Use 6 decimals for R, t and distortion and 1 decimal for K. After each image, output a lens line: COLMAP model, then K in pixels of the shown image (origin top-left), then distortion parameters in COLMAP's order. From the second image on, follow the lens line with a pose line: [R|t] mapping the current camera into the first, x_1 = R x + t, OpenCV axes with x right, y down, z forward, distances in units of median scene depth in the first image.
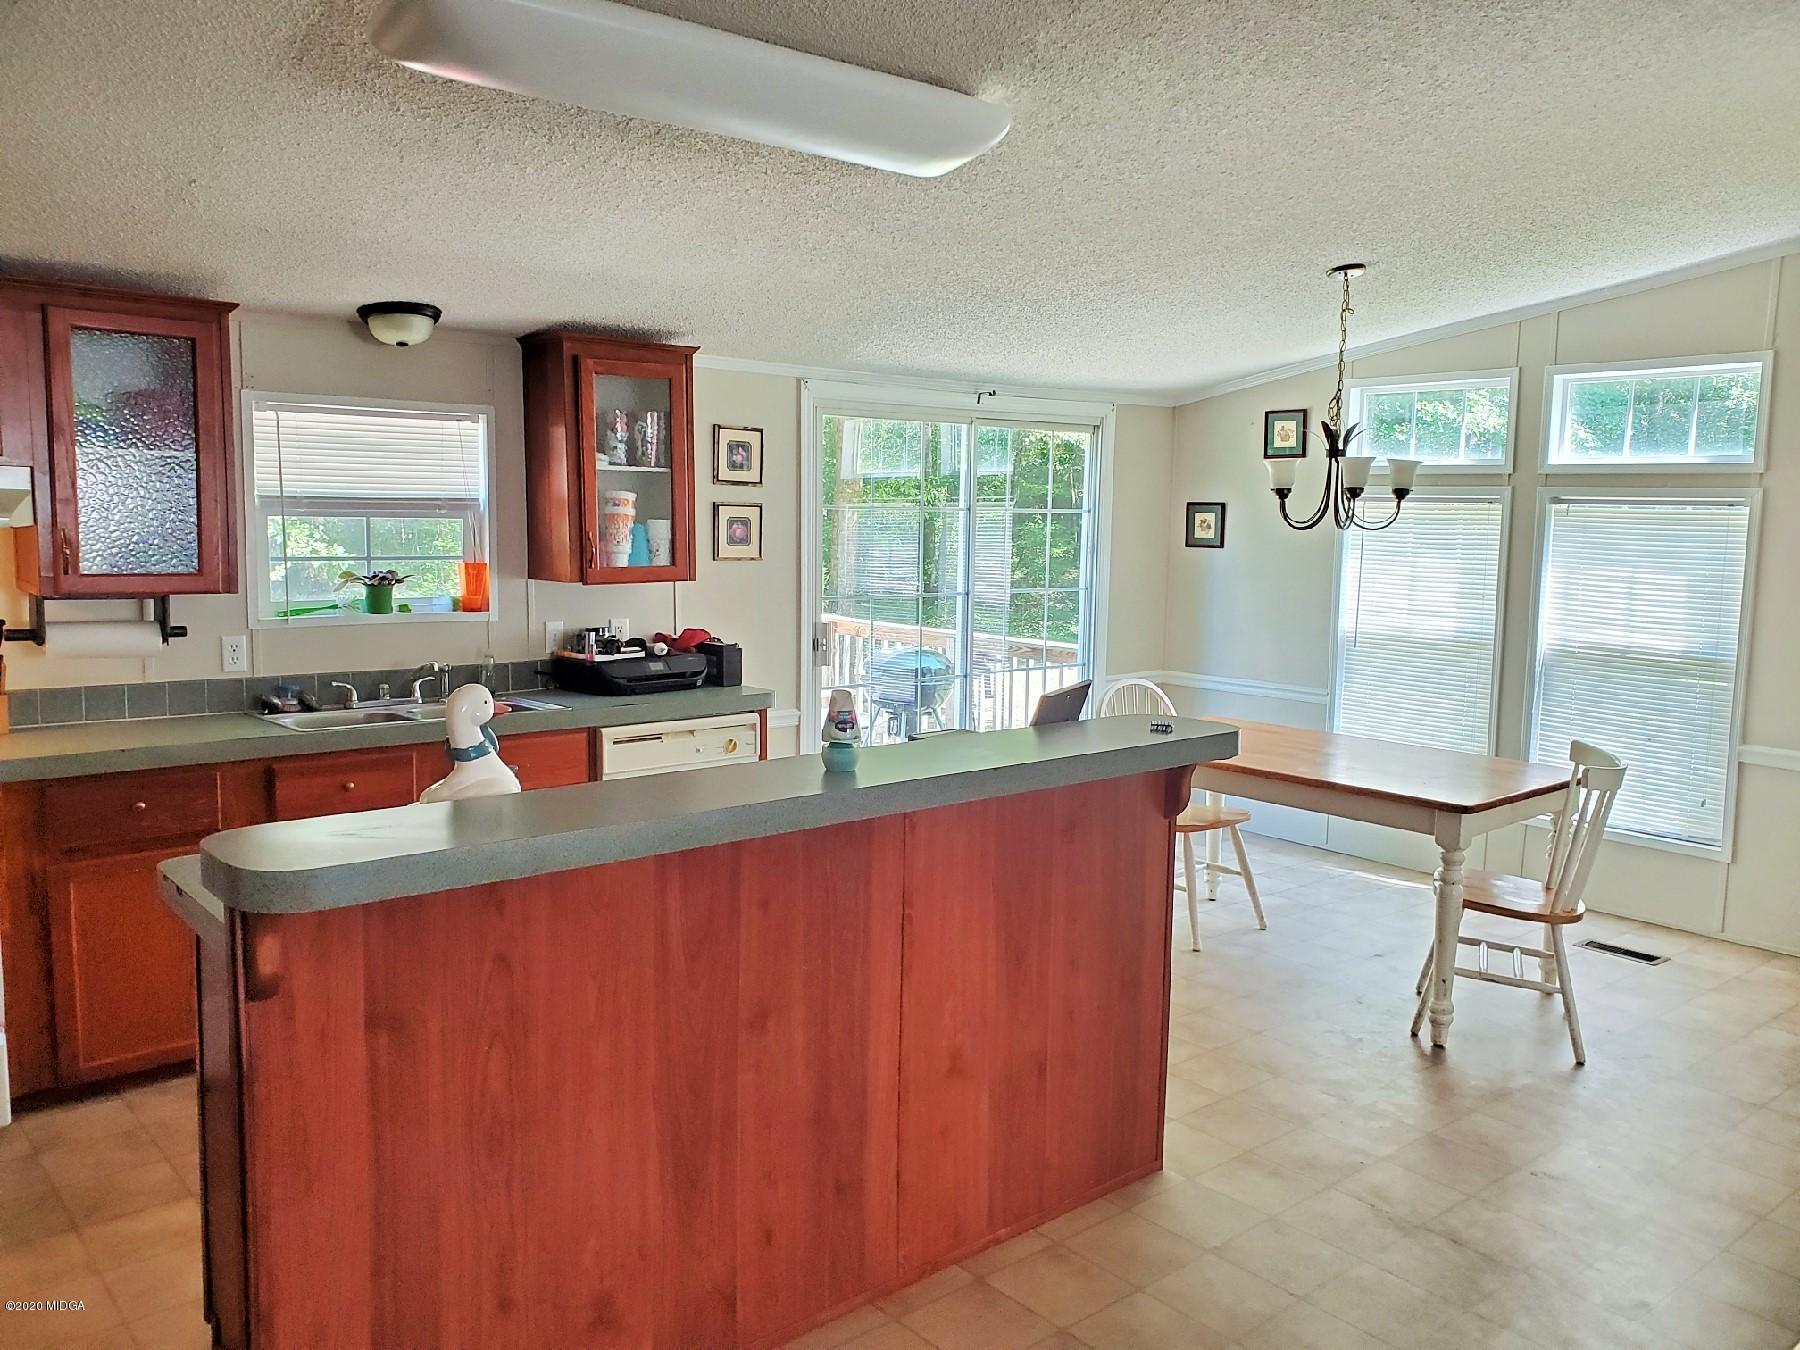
lens RADIAL K [[1378.7, 0, 896.1], [0, 1378.7, 670.4], [0, 0, 1]] dist [0.052150, -0.083573]
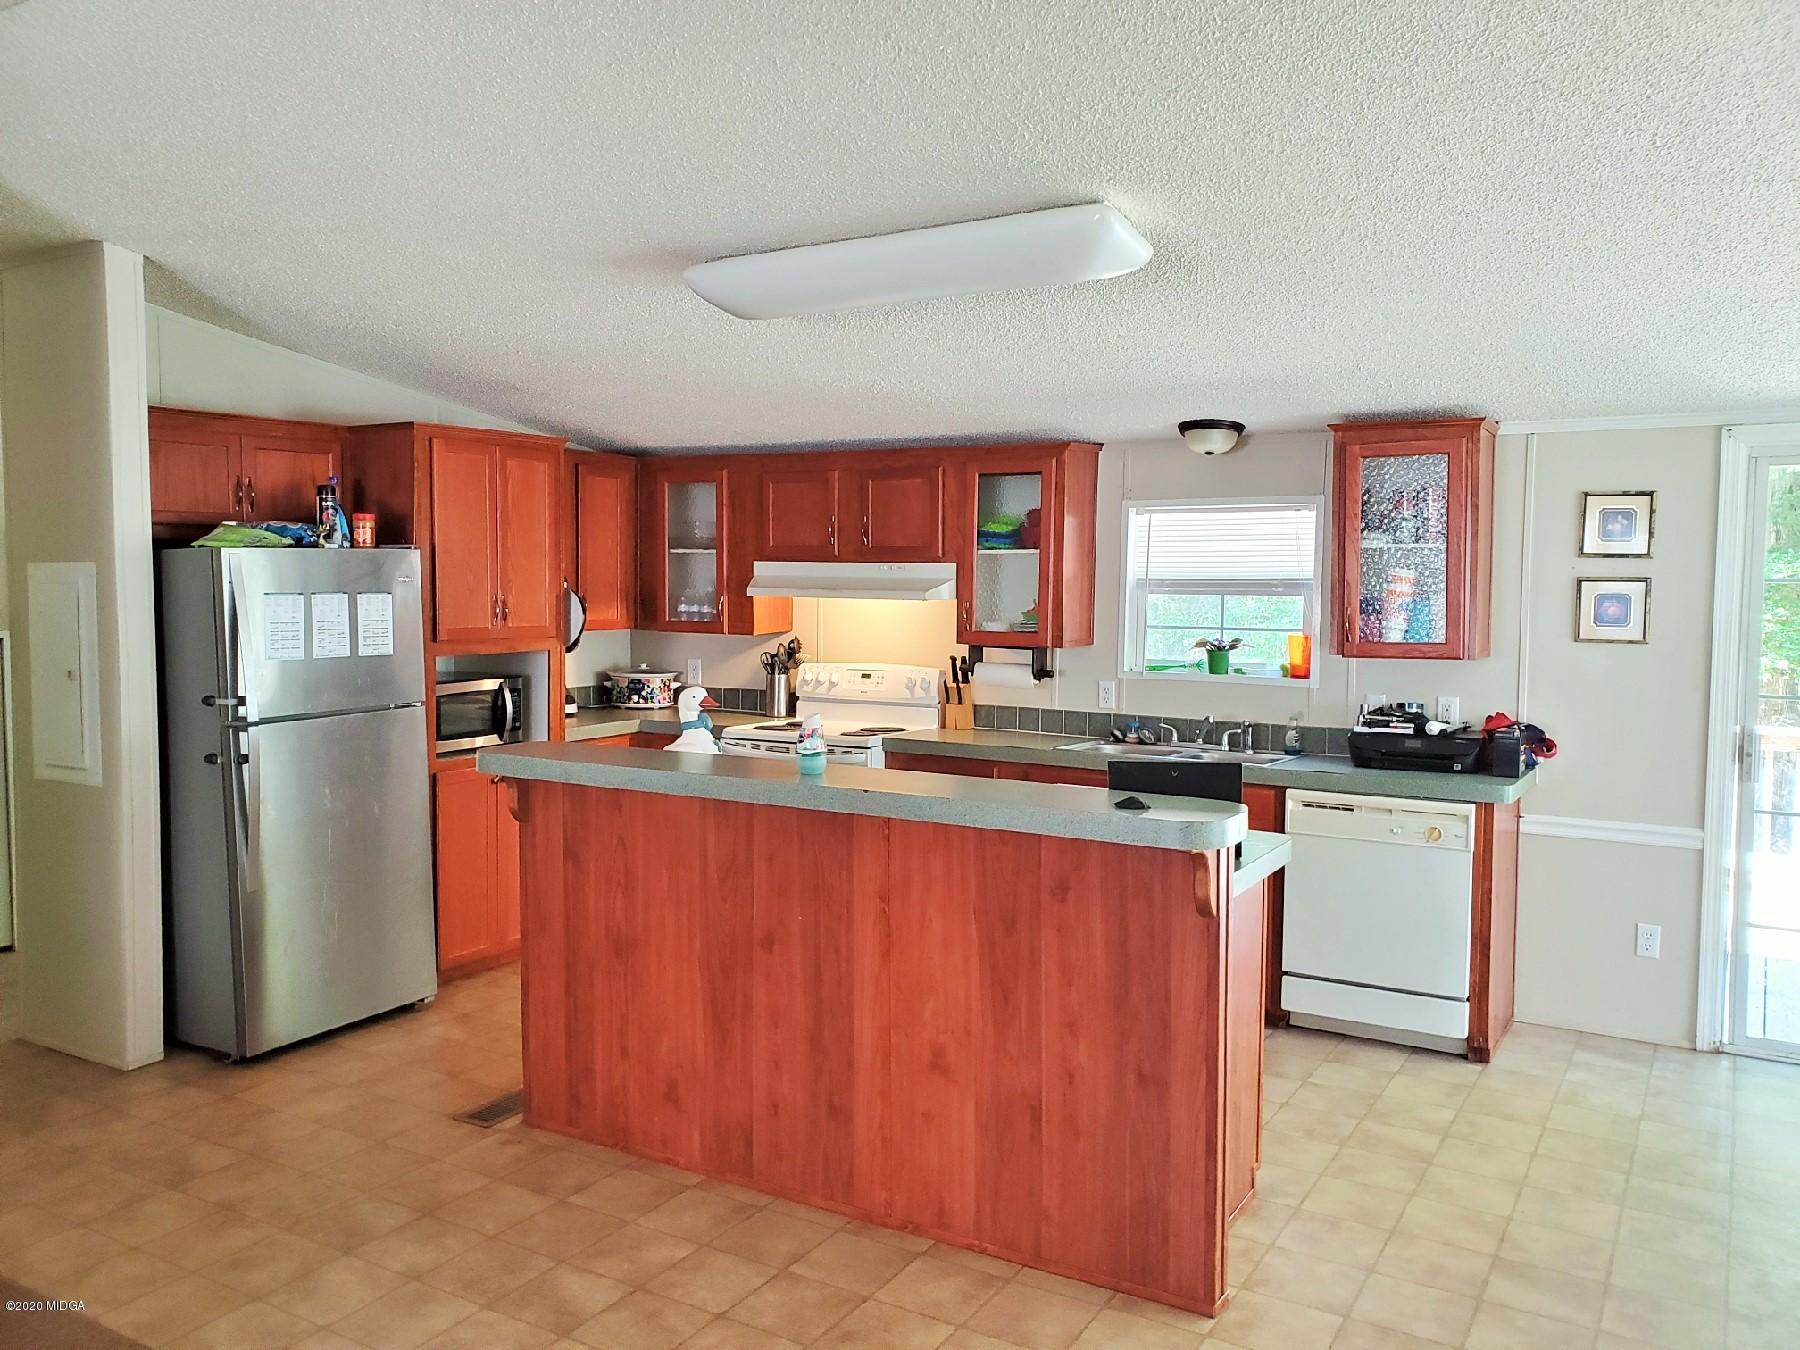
lens RADIAL K [[1357.2, 0, 908.2], [0, 1357.2, 678.9], [0, 0, 1]] dist [0.056060, -0.085267]
pose [[0.334330, 0.052917, -0.940969, 0.654500], [-0.110186, 0.993770, 0.016737, -0.026851], [0.935993, 0.098086, 0.338078, 0.344847]]
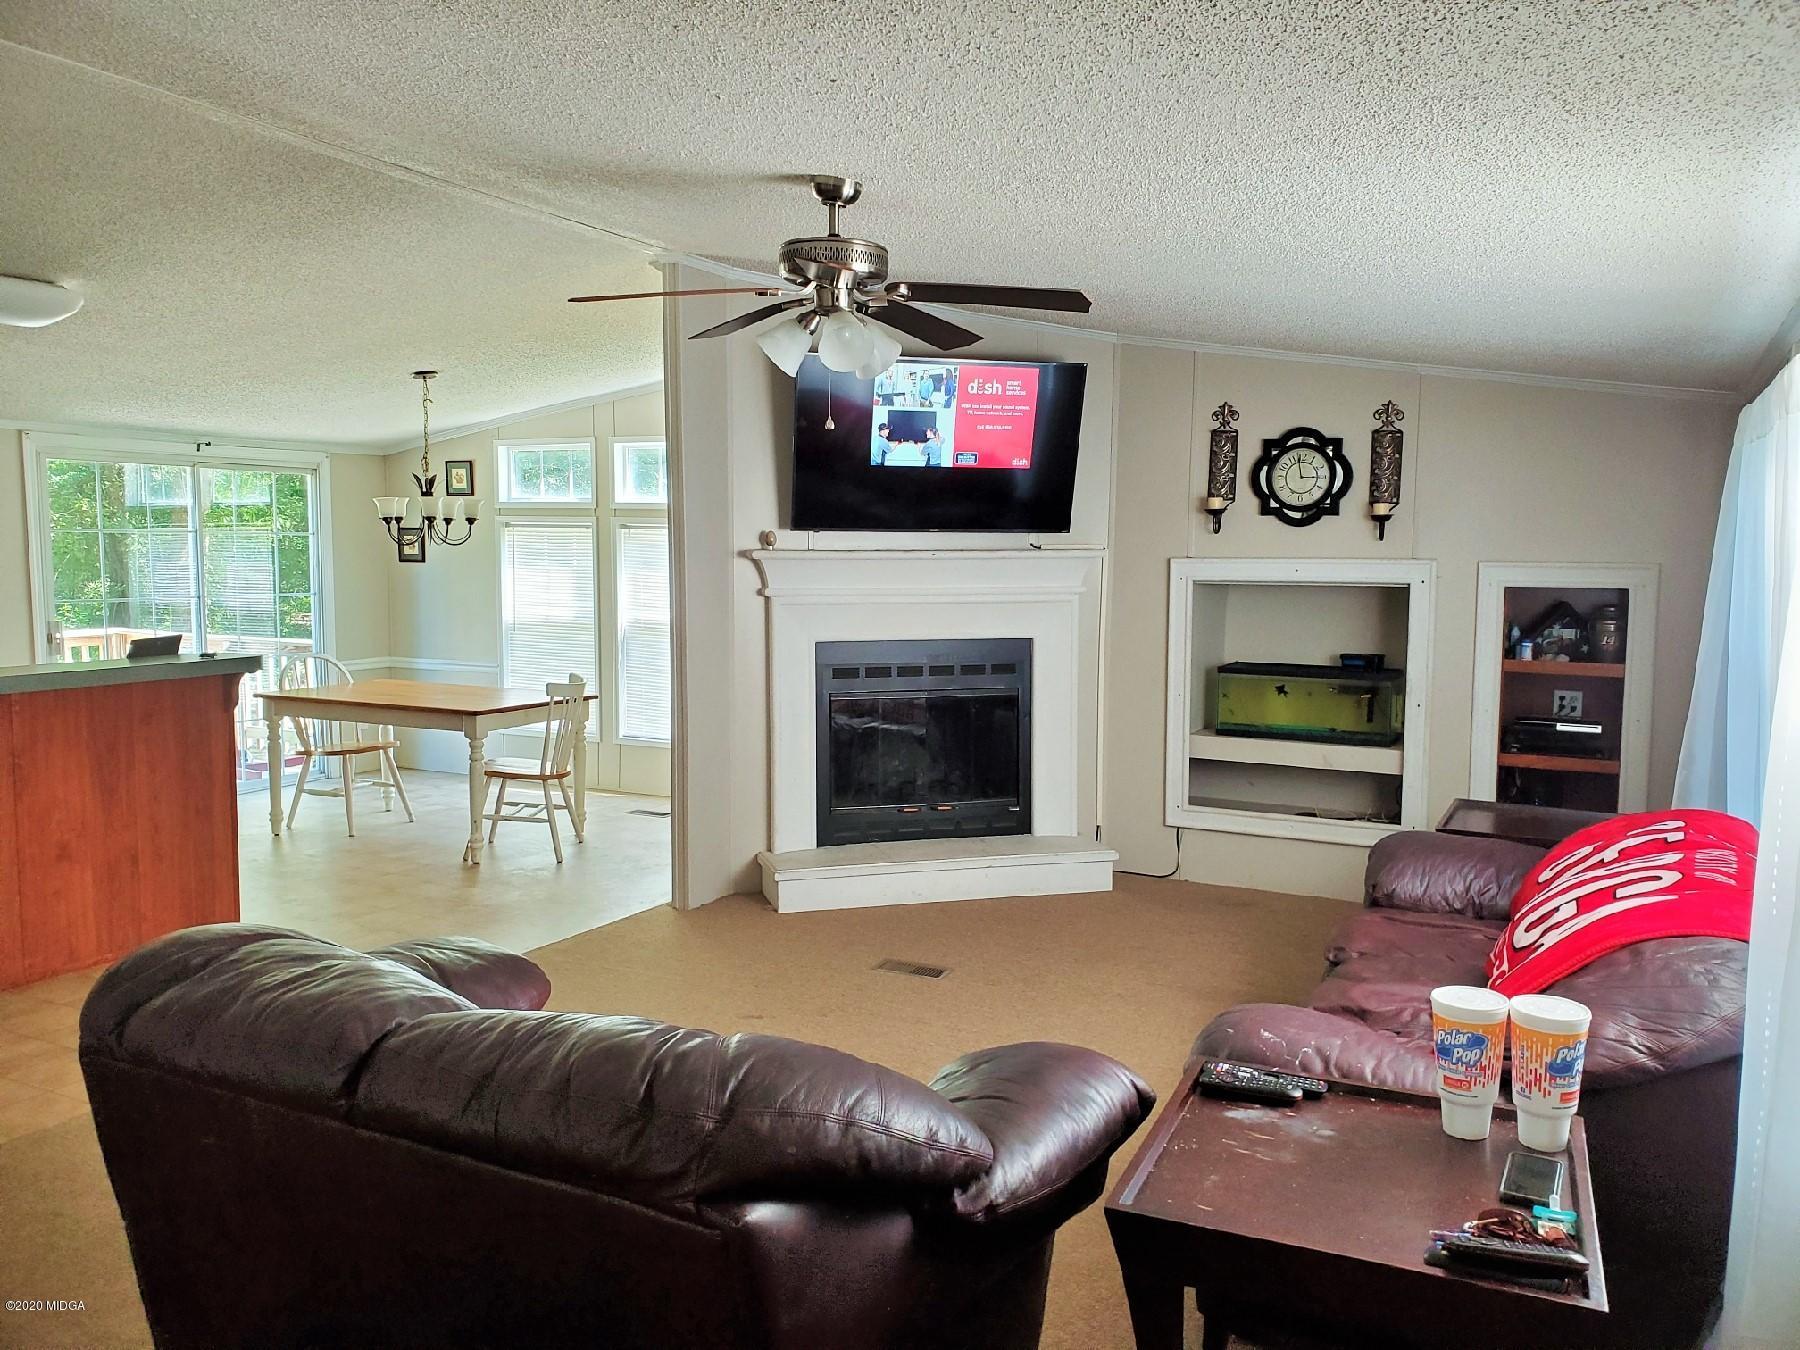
lens RADIAL K [[1357.2, 0, 908.2], [0, 1357.2, 678.9], [0, 0, 1]] dist [0.056060, -0.085267]
pose [[0.916635, -0.042890, 0.397419, 0.204073], [0.048694, 0.998804, -0.004520, 0.078753], [-0.396749, 0.023495, 0.917626, -0.583010]]
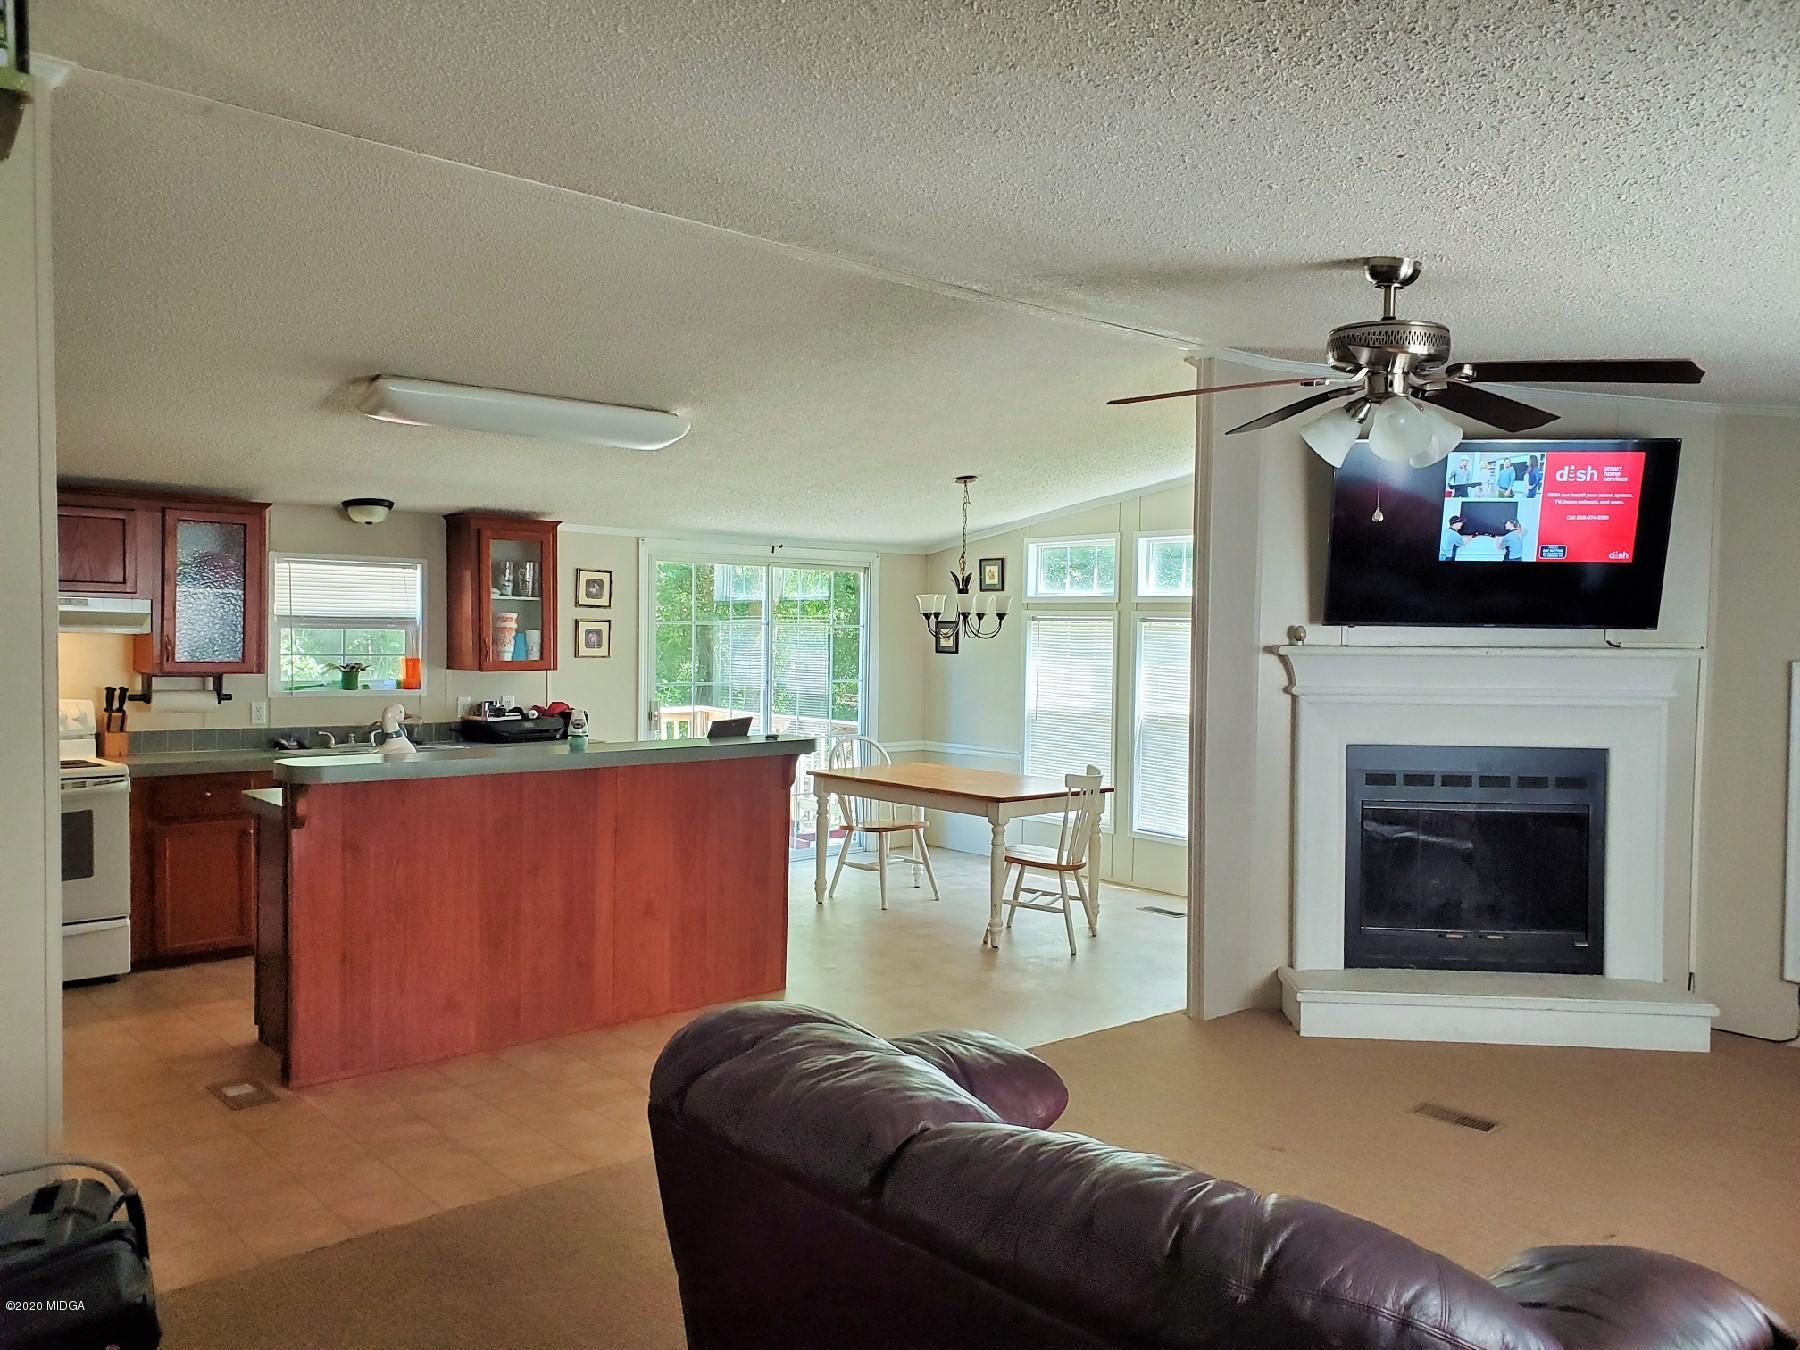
lens RADIAL K [[1351.6, 0, 922.5], [0, 1351.6, 677.8], [0, 0, 1]] dist [-0.009807, -0.008720]
pose [[0.998851, -0.001195, 0.047914, 0.202714], [0.004990, 0.996848, -0.079175, 0.069633], [-0.047669, 0.079324, 0.995709, -0.554454]]
